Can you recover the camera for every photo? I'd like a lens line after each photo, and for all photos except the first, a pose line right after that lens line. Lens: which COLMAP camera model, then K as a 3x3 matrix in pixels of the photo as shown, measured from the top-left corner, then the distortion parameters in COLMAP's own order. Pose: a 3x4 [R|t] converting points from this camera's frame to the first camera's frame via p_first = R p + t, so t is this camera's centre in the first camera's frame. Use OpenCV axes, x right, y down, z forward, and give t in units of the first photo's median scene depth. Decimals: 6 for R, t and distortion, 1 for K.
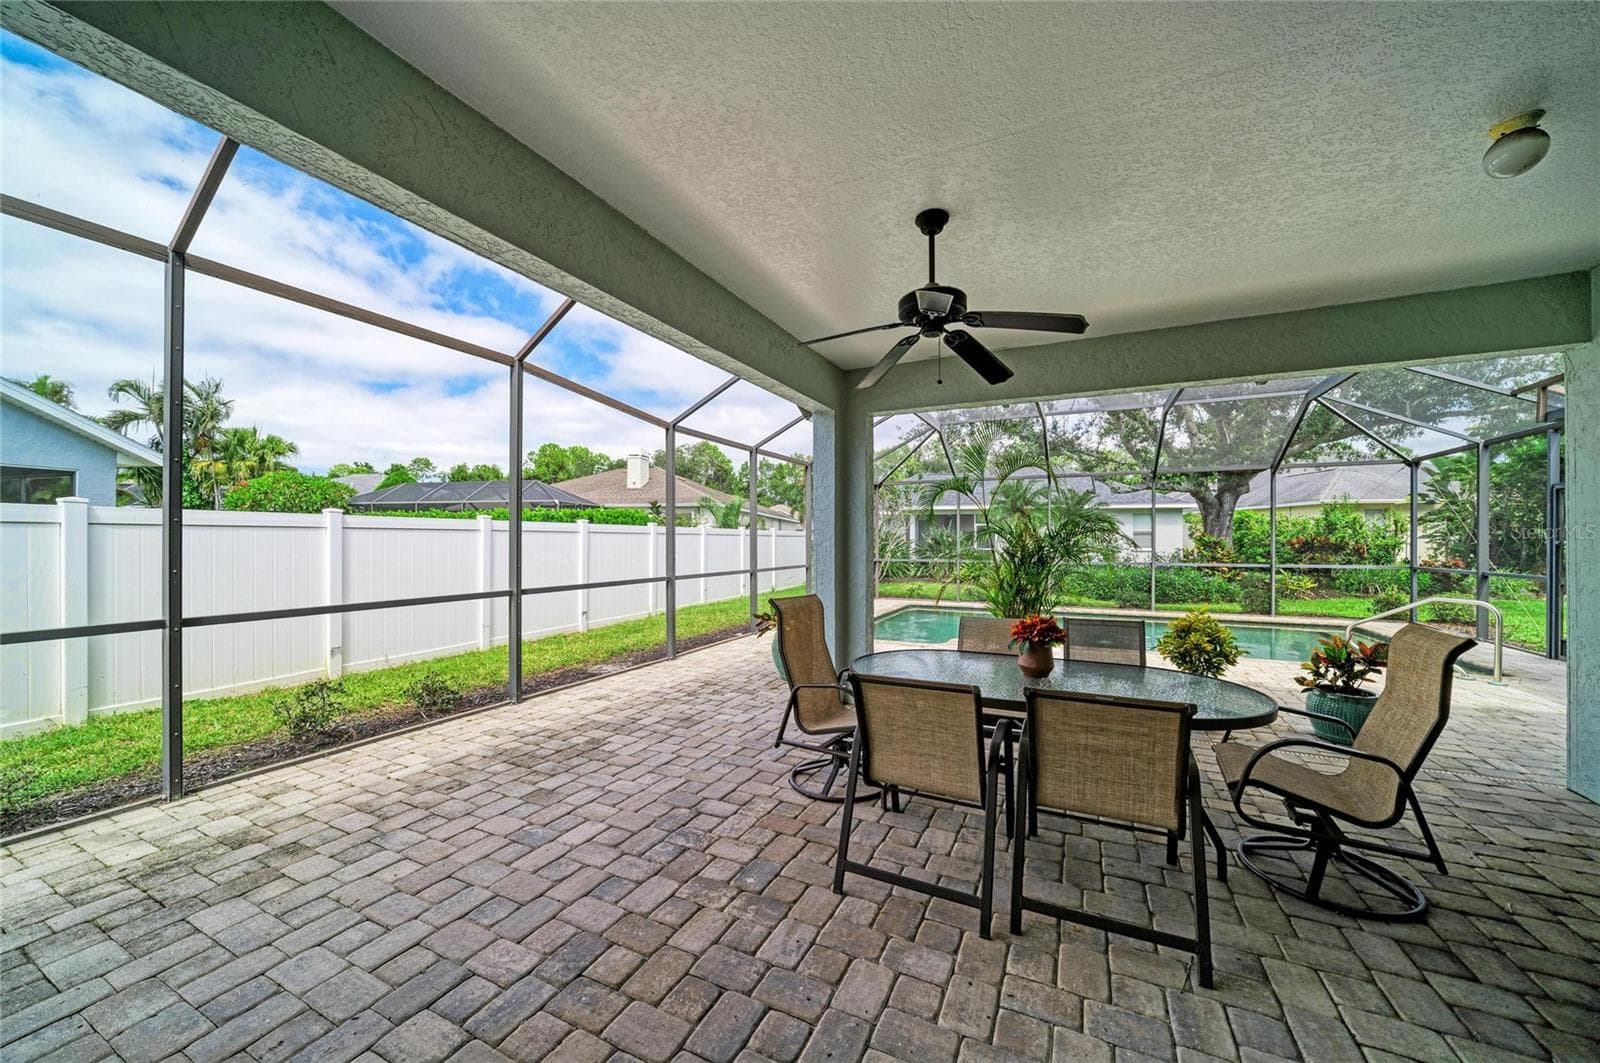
lens RADIAL K [[573.2, 0, 800.0], [0, 573.2, 531.5], [0, 0, 1]] dist [-0.007261, 0.000142]
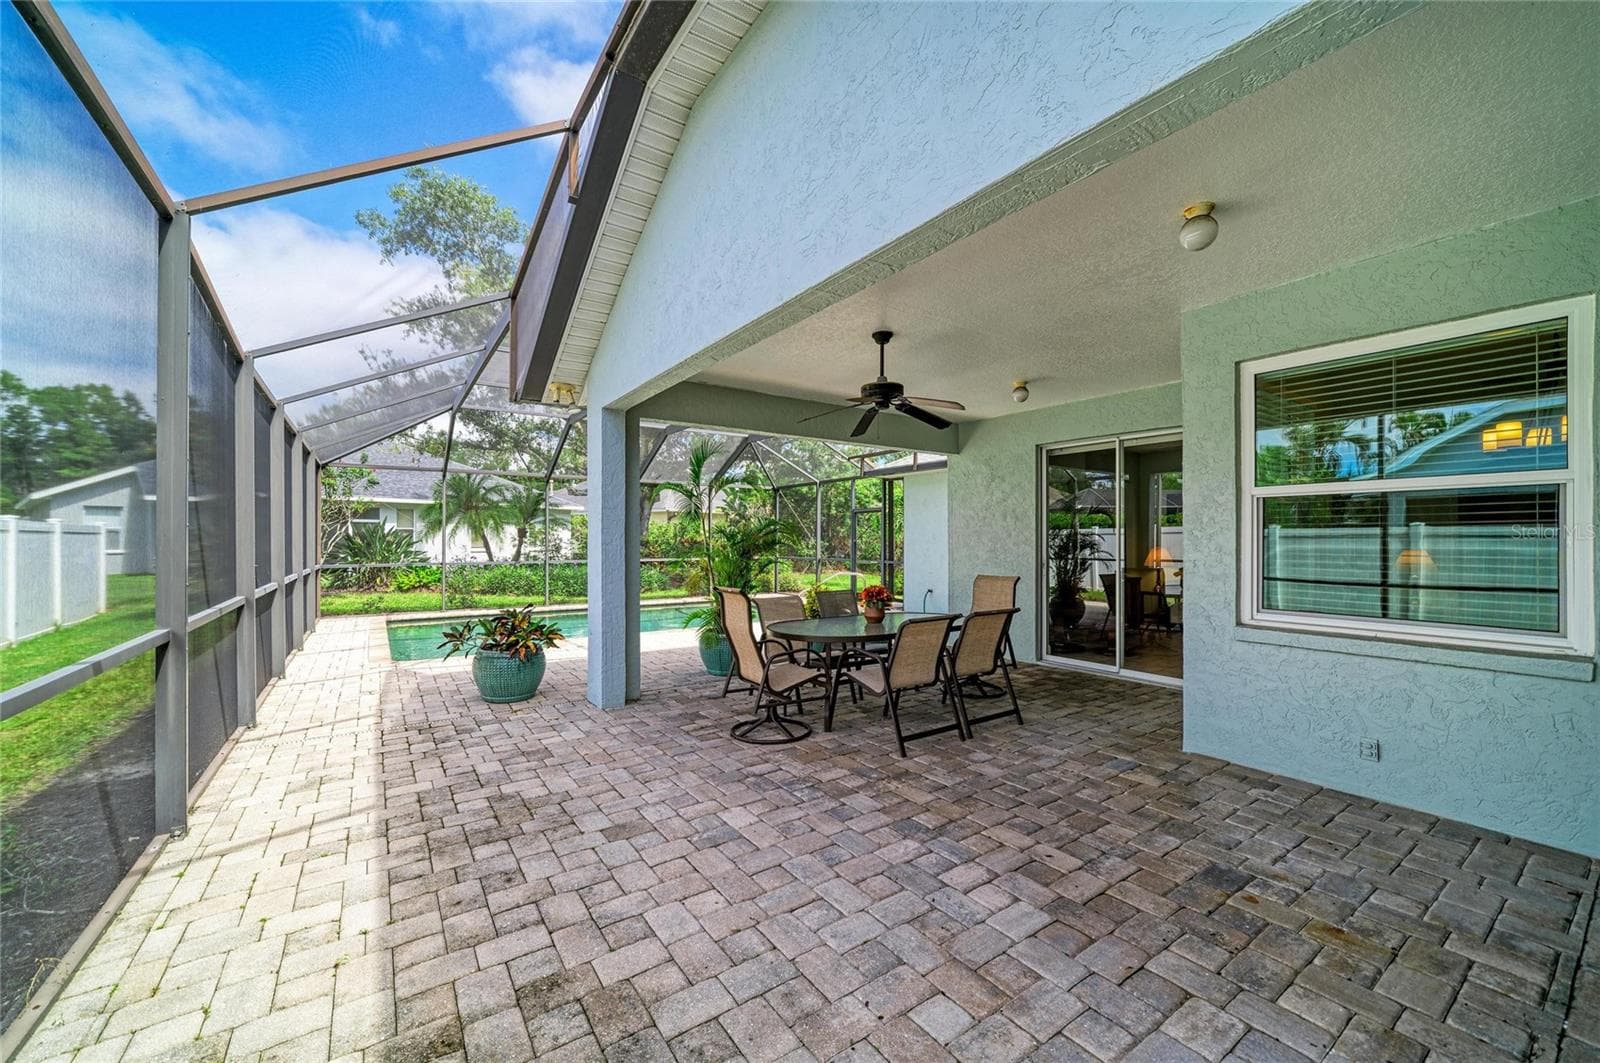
lens RADIAL K [[618.9, 0, 800.0], [0, 618.9, 531.5], [0, 0, 1]] dist [-0.000852, -0.000085]
pose [[0.492196, 0.010609, 0.870420, -0.961622], [-0.012267, 0.999911, -0.005251, 0.003512], [-0.870398, -0.008093, 0.492283, 0.248633]]
